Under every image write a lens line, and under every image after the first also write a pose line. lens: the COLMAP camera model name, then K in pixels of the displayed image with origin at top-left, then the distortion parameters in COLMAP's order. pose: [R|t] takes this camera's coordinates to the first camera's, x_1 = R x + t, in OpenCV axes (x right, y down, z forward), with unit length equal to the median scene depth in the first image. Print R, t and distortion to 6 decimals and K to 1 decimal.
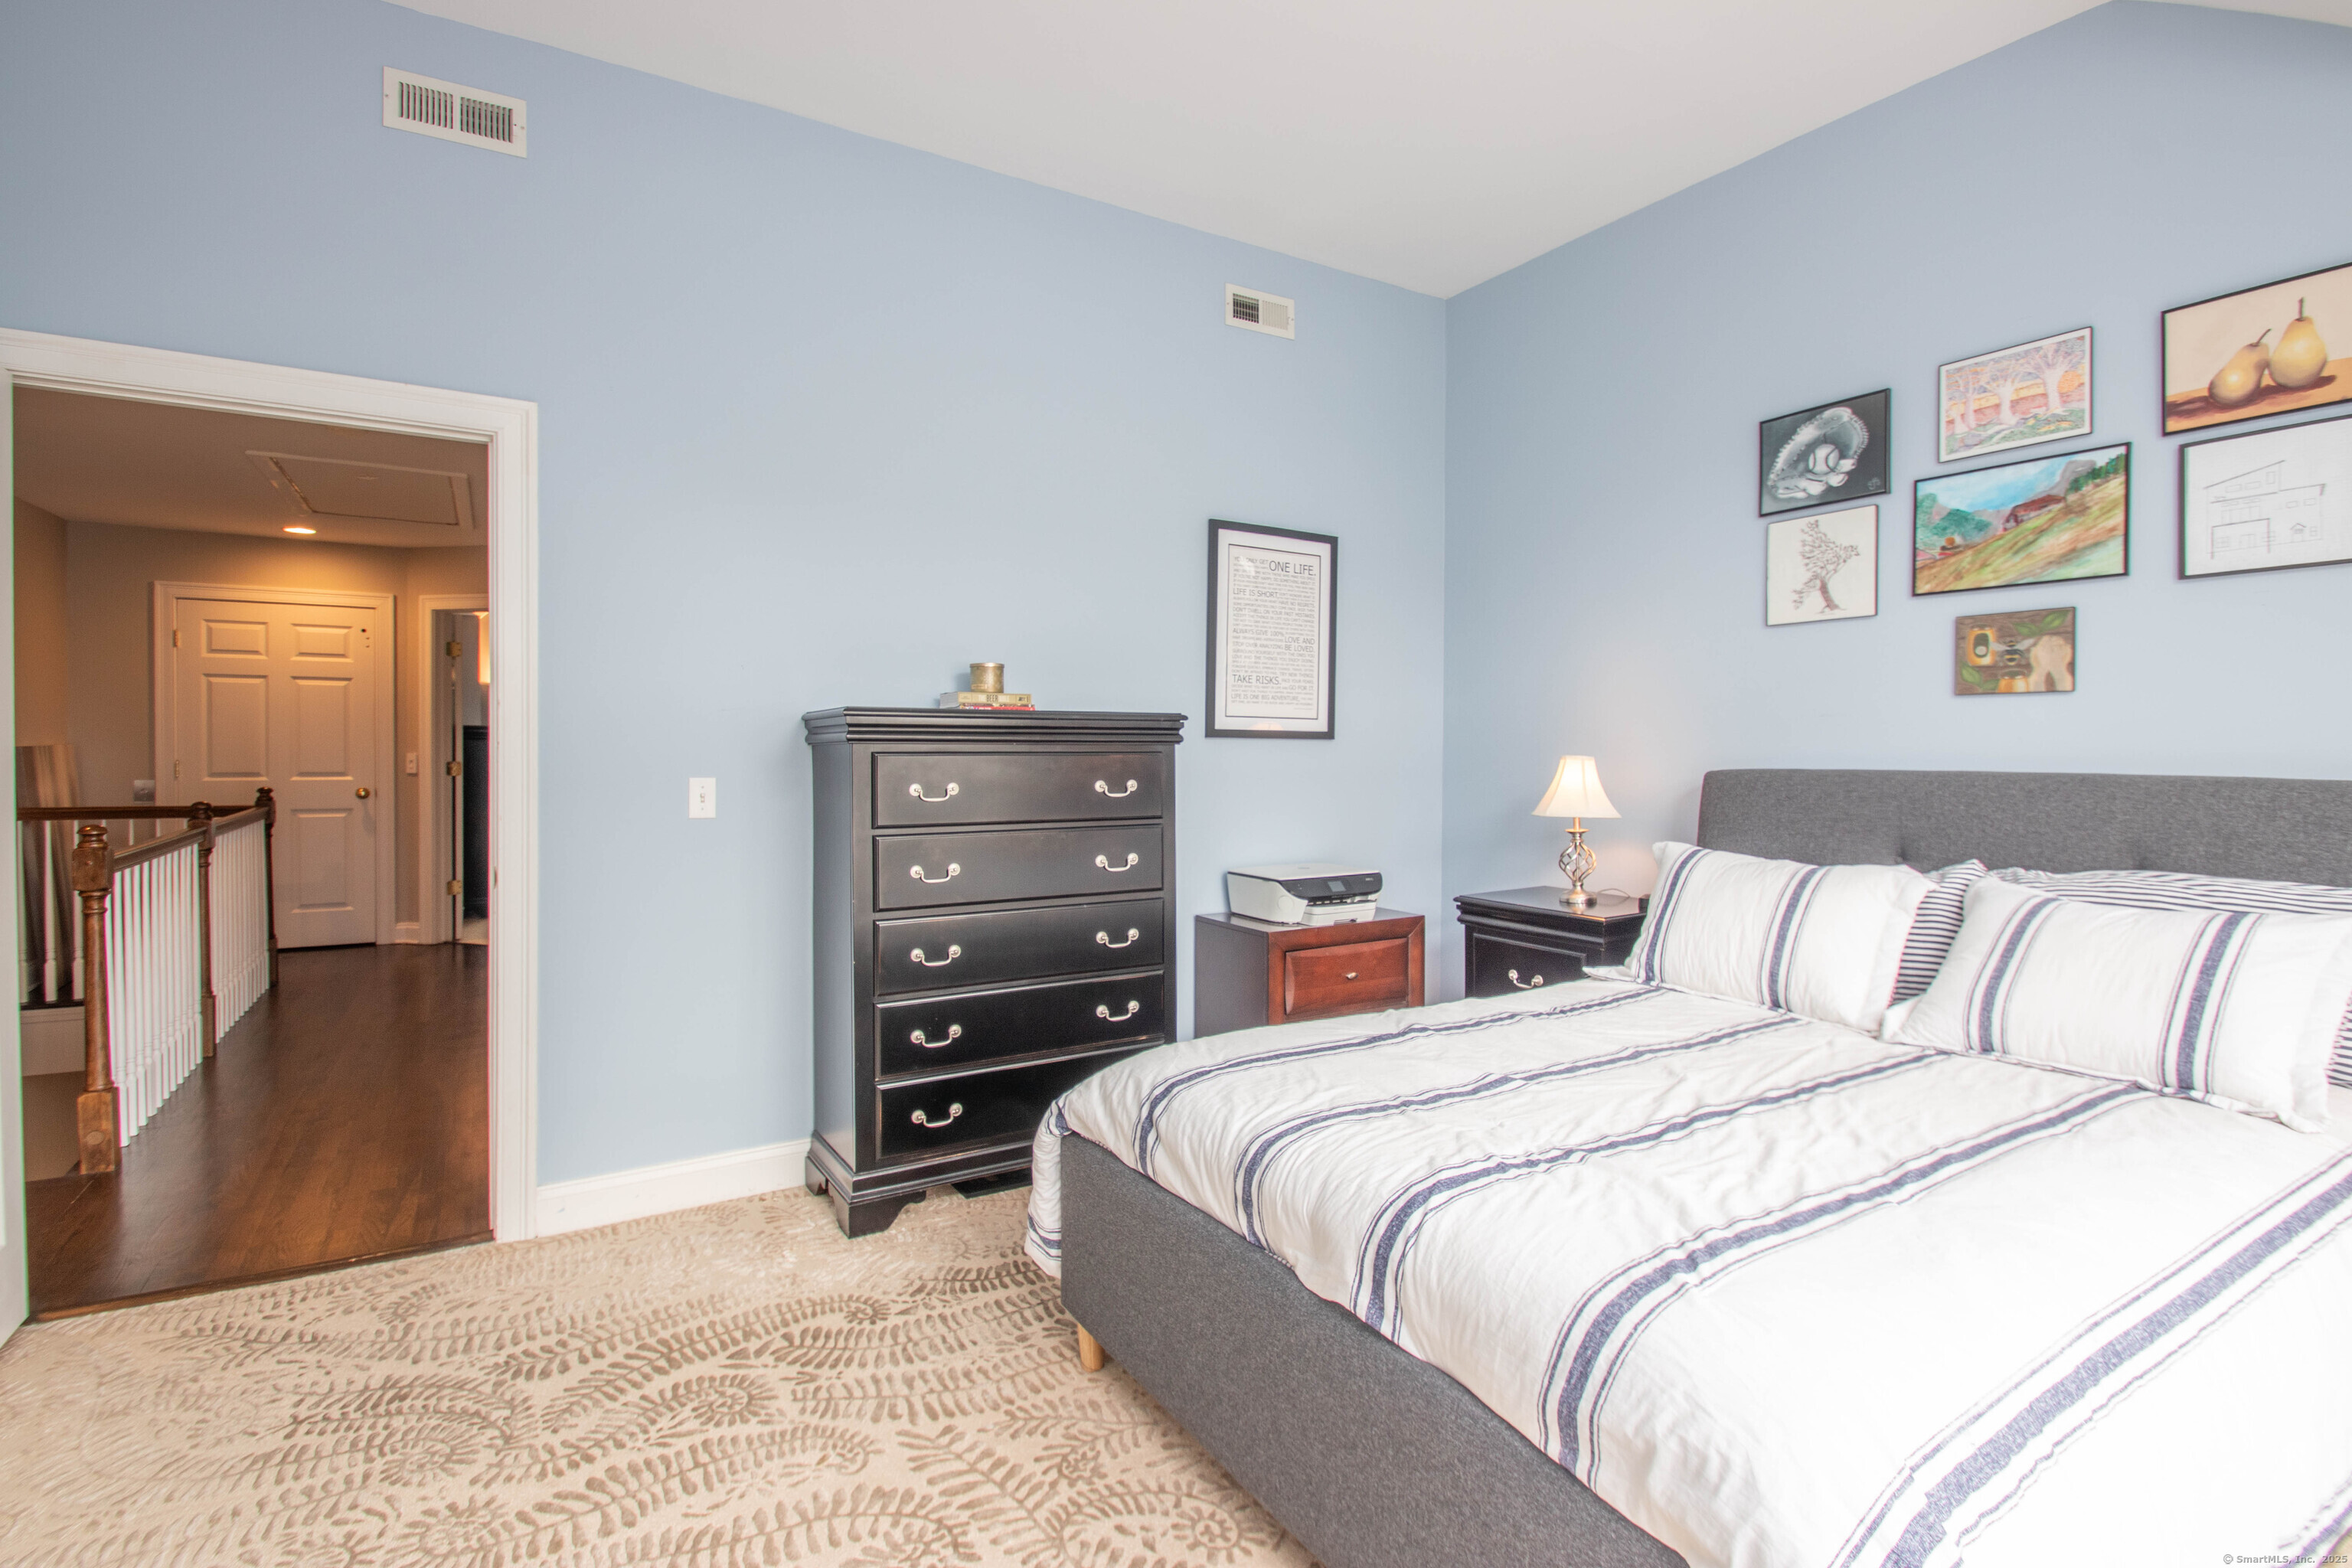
lens RADIAL K [[1105.2, 0, 1177.6], [0, 1105.2, 806.8], [0, 0, 1]] dist [-0.000137, -0.009998]
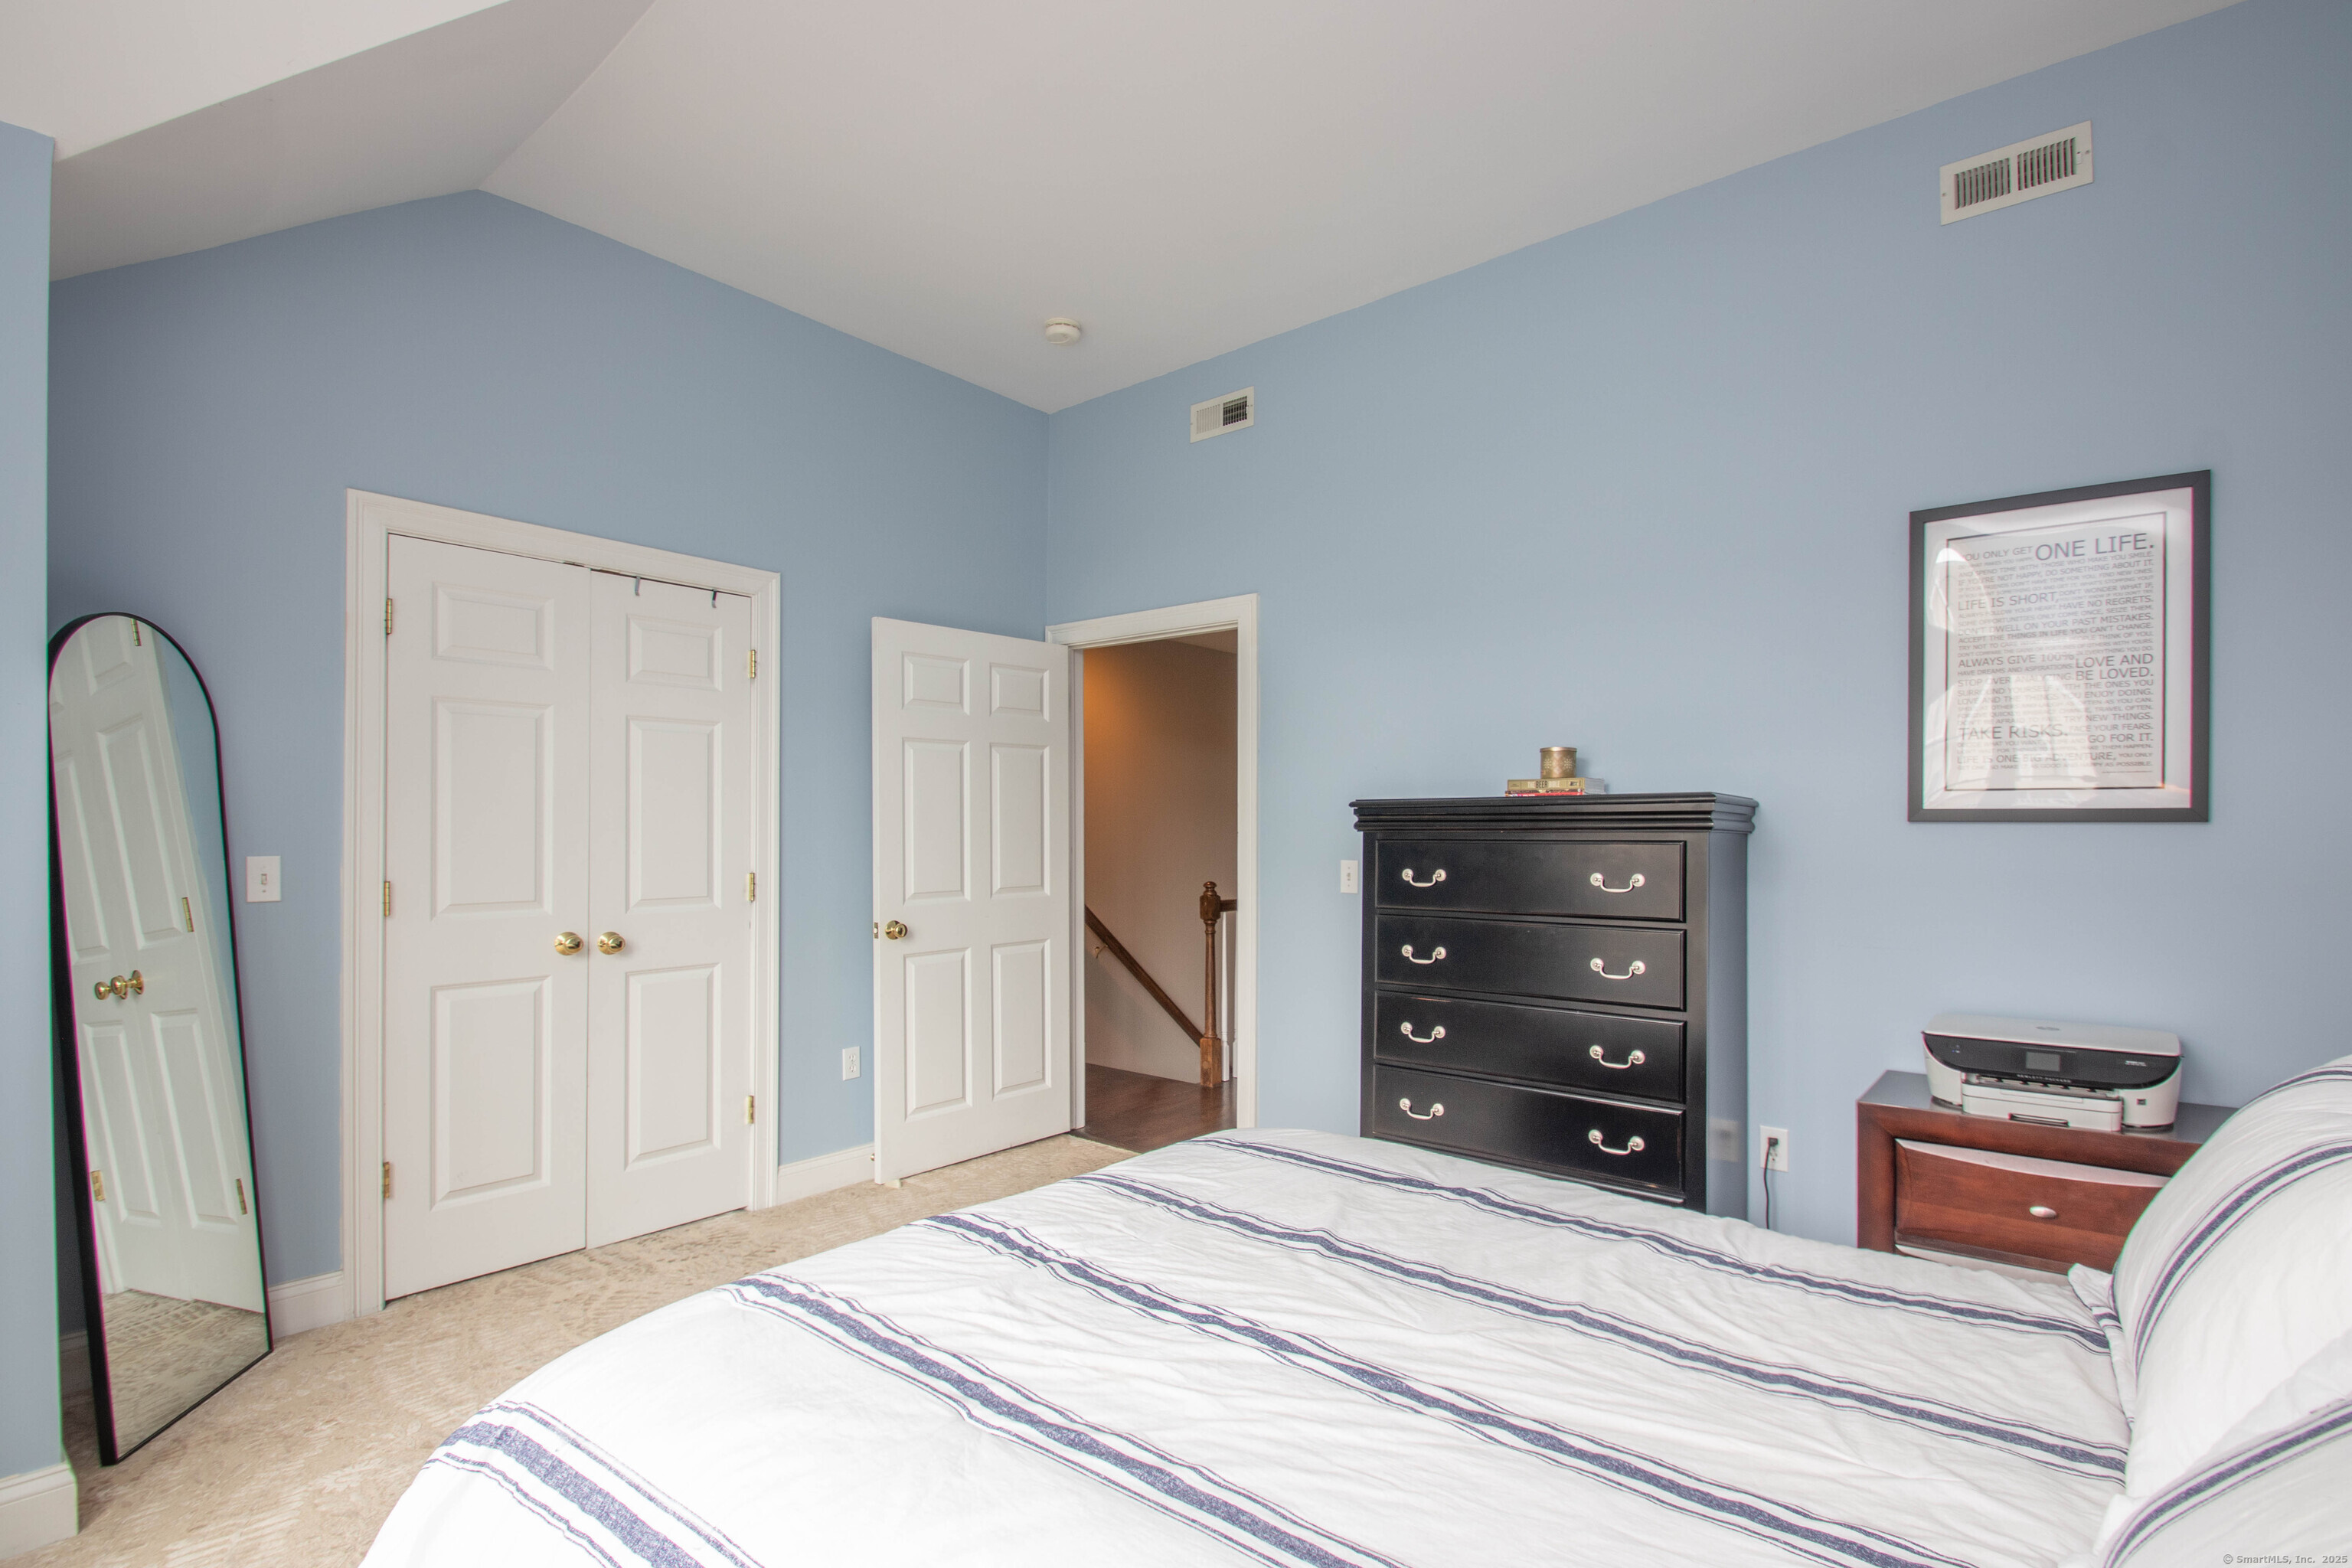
lens RADIAL K [[1105.2, 0, 1166.2], [0, 1105.2, 875.7], [0, 0, 1]] dist [-0.000137, -0.009998]
pose [[0.324406, 0.032761, -0.945351, 1.044434], [-0.049554, 0.998616, 0.017602, -0.032396], [0.944619, 0.041136, 0.325580, 0.628710]]
